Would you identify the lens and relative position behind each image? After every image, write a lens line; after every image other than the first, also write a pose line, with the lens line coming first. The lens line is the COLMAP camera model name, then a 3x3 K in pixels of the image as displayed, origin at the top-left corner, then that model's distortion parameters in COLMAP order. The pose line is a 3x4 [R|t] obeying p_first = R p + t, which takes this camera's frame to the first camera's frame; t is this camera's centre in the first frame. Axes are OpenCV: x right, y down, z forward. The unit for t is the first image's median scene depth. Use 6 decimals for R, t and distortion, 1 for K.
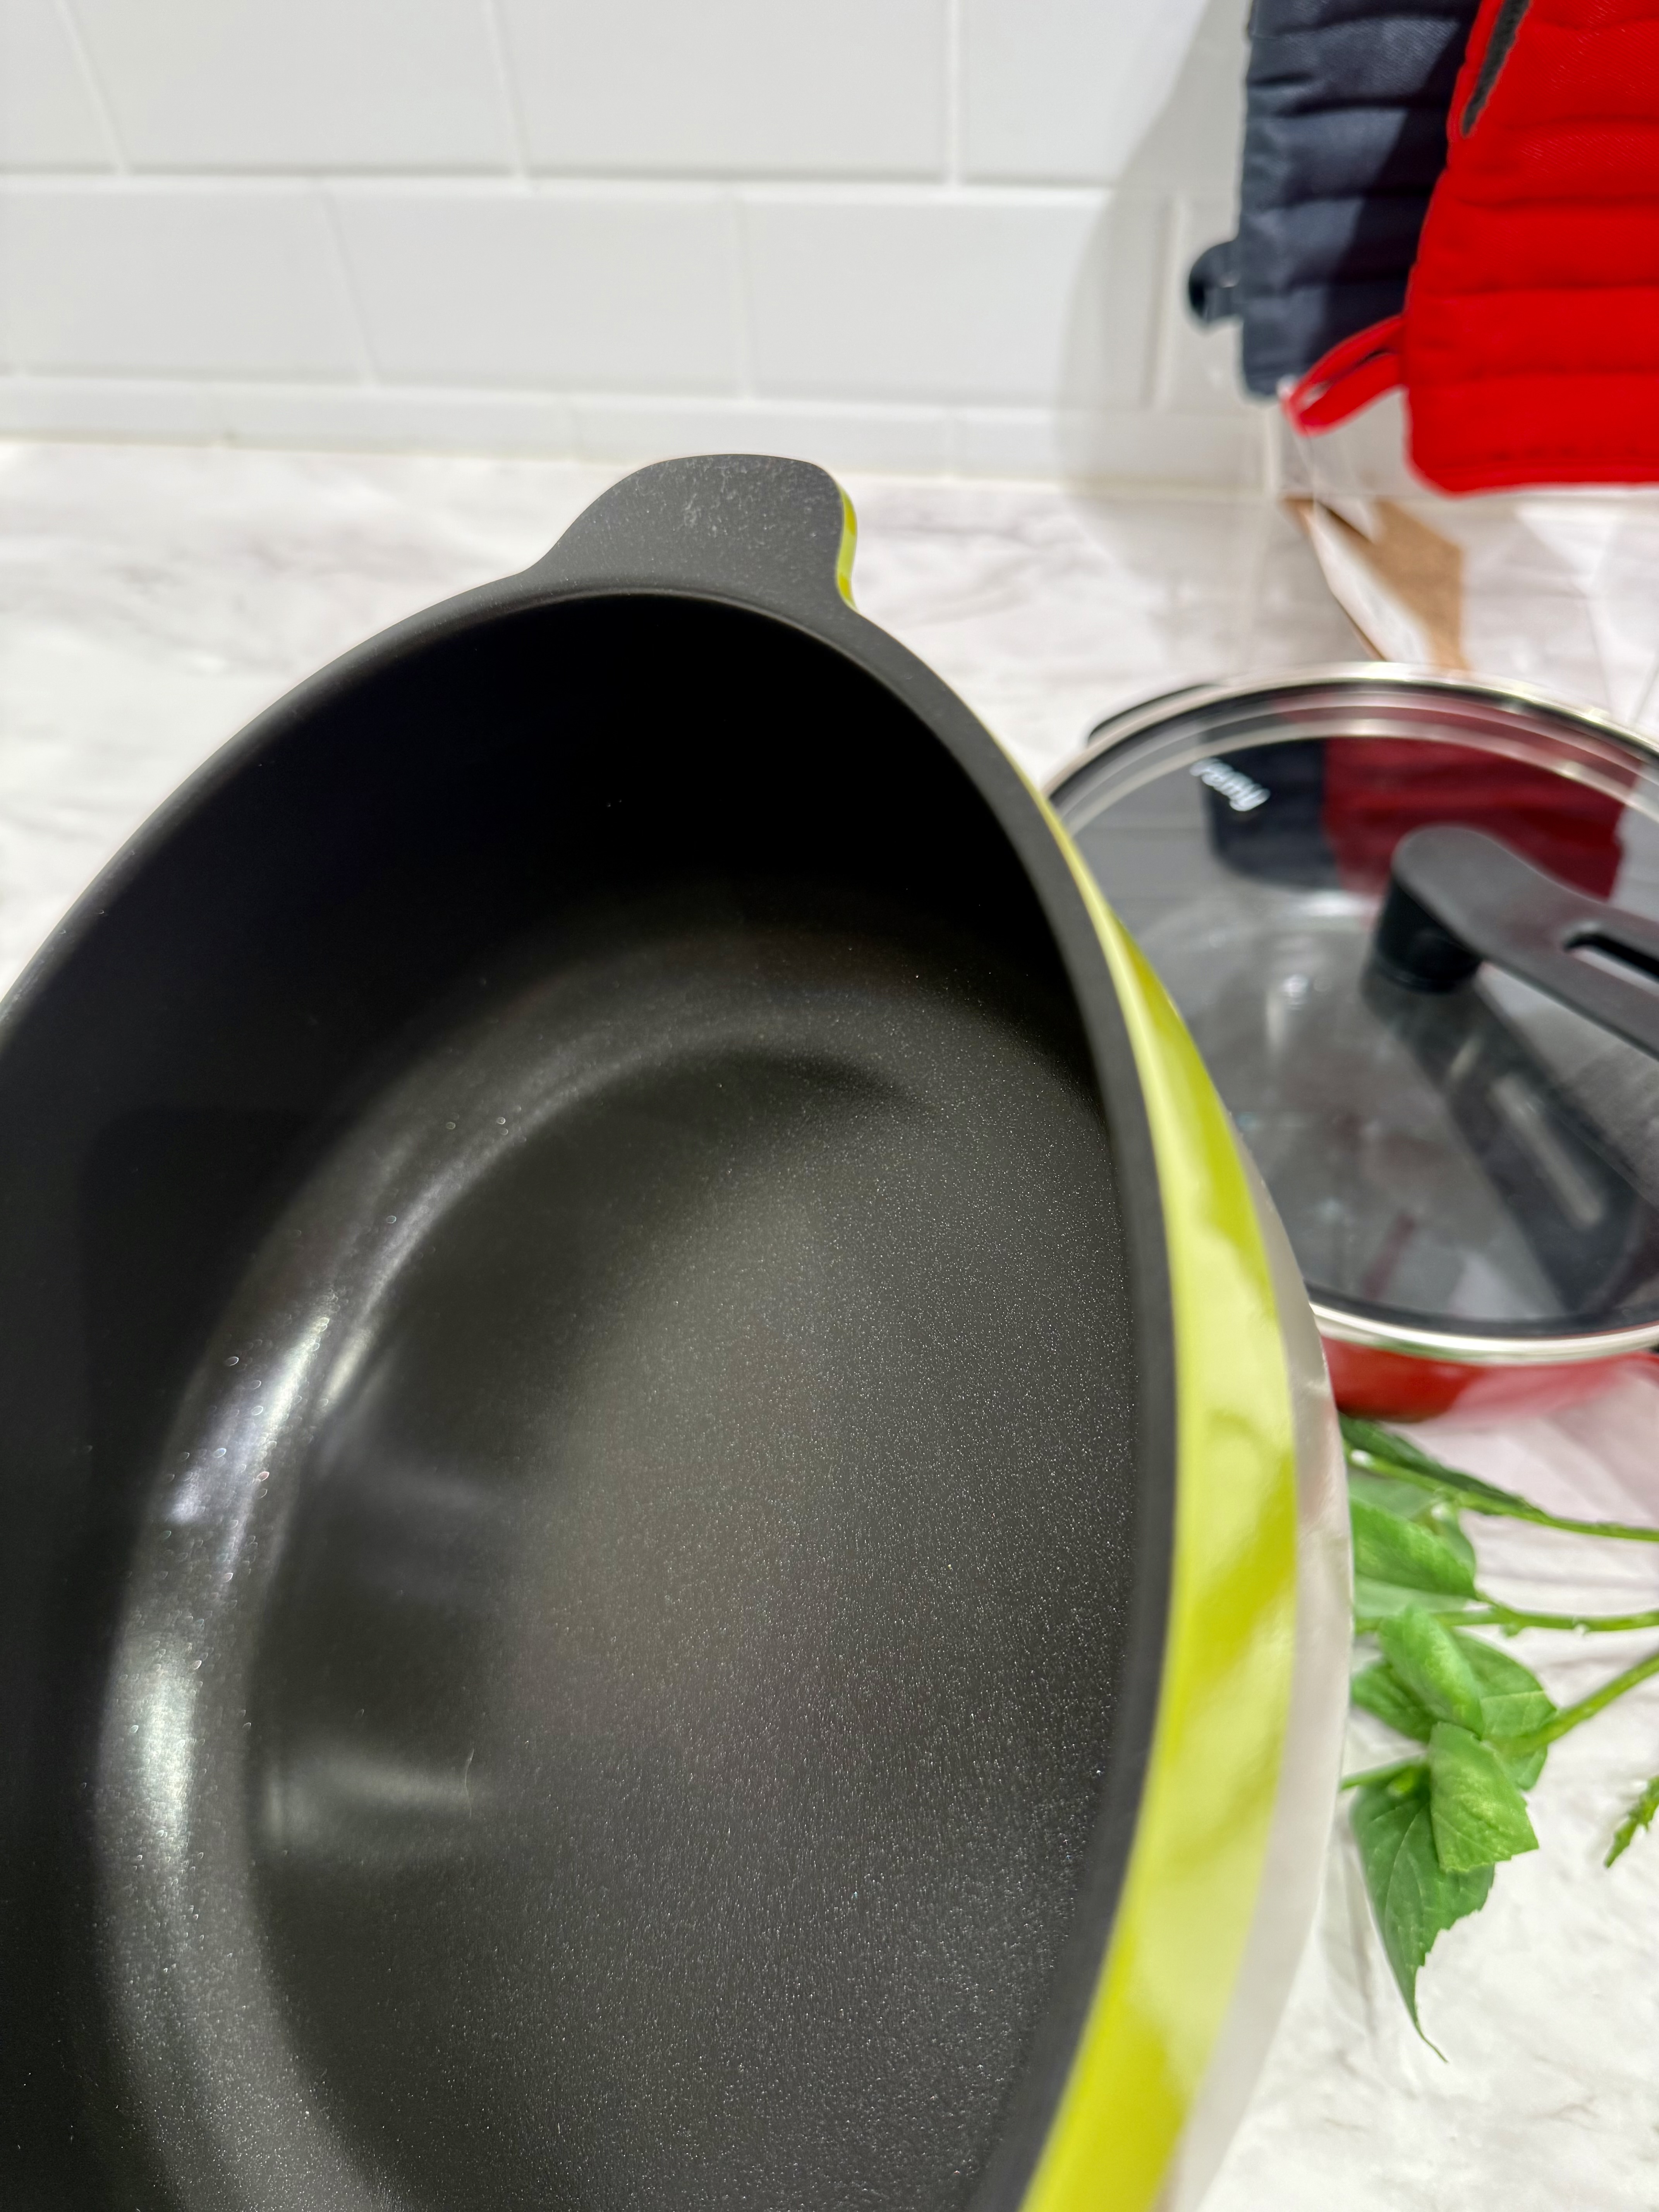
lens RADIAL K [[1644.4, 0, 838.4], [0, 1644.4, 1104.7], [0, 0, 1]] dist [-0.027625, 0.002350]
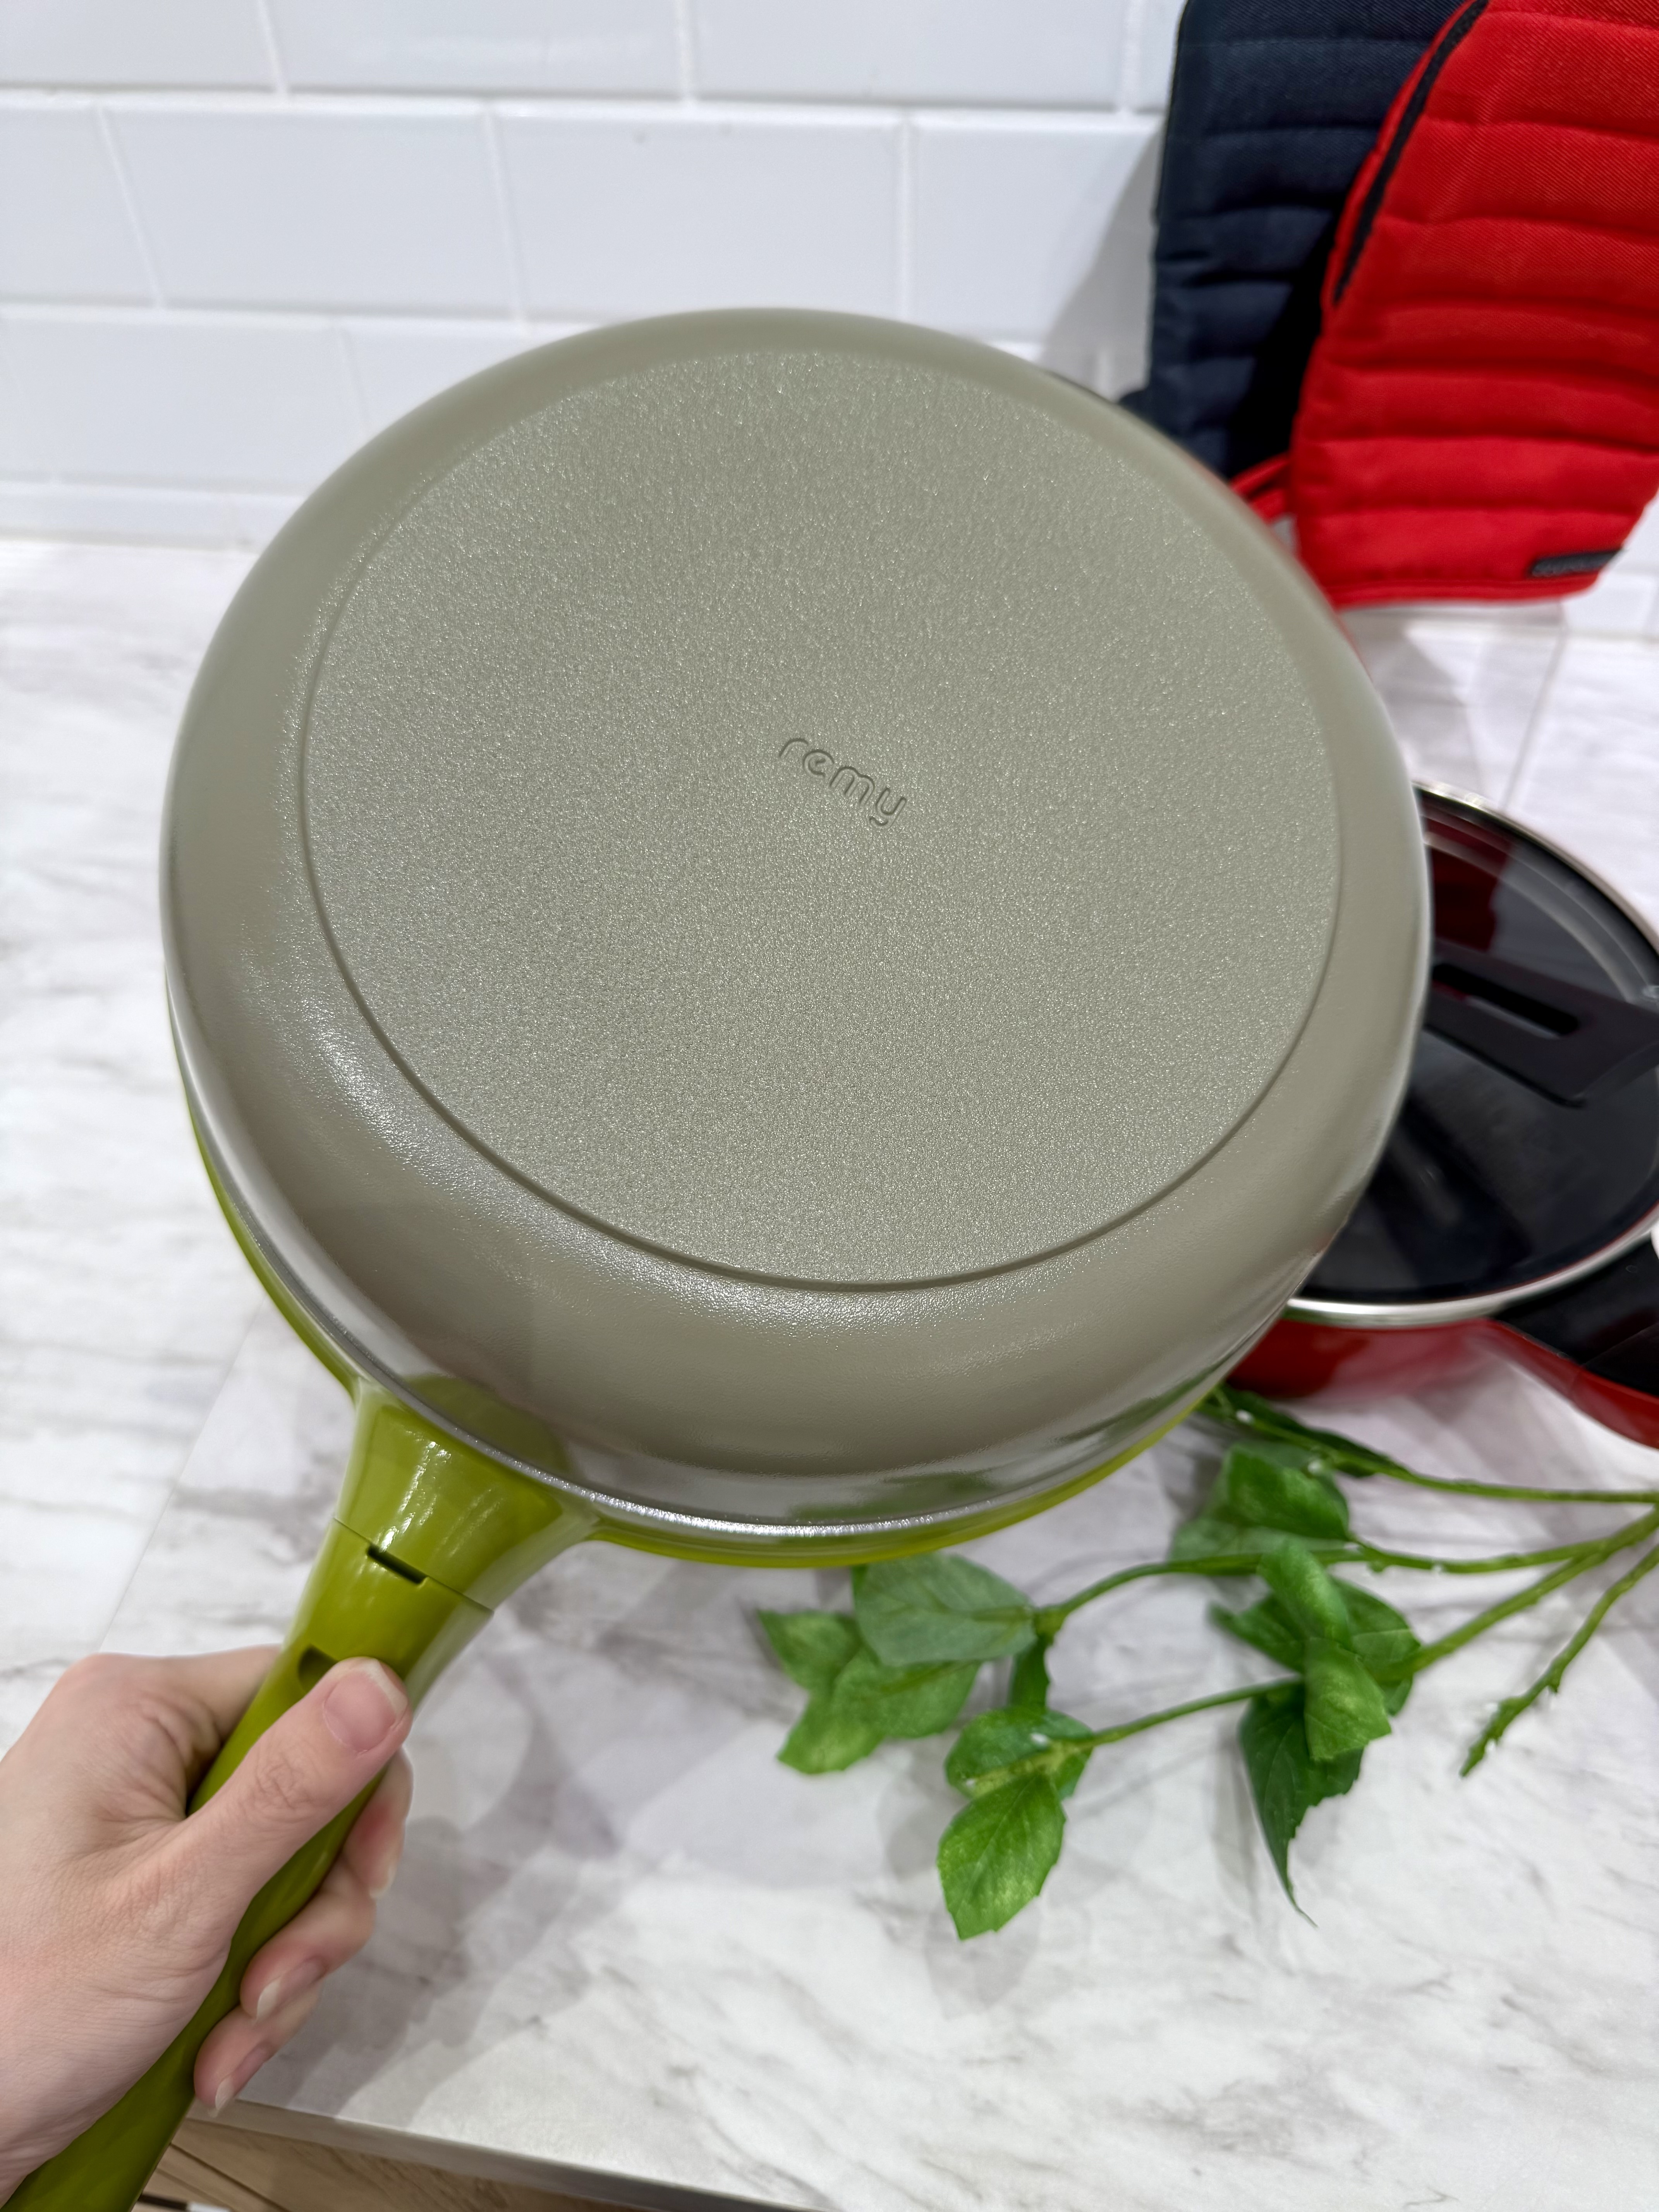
lens RADIAL K [[1644.4, 0, 838.4], [0, 1644.4, 1104.7], [0, 0, 1]] dist [-0.027625, 0.002350]
pose [[0.999498, 0.012638, 0.029059, -0.002296], [-0.010491, 0.997286, -0.072873, 0.084798], [-0.029901, 0.072532, 0.996918, -0.152020]]
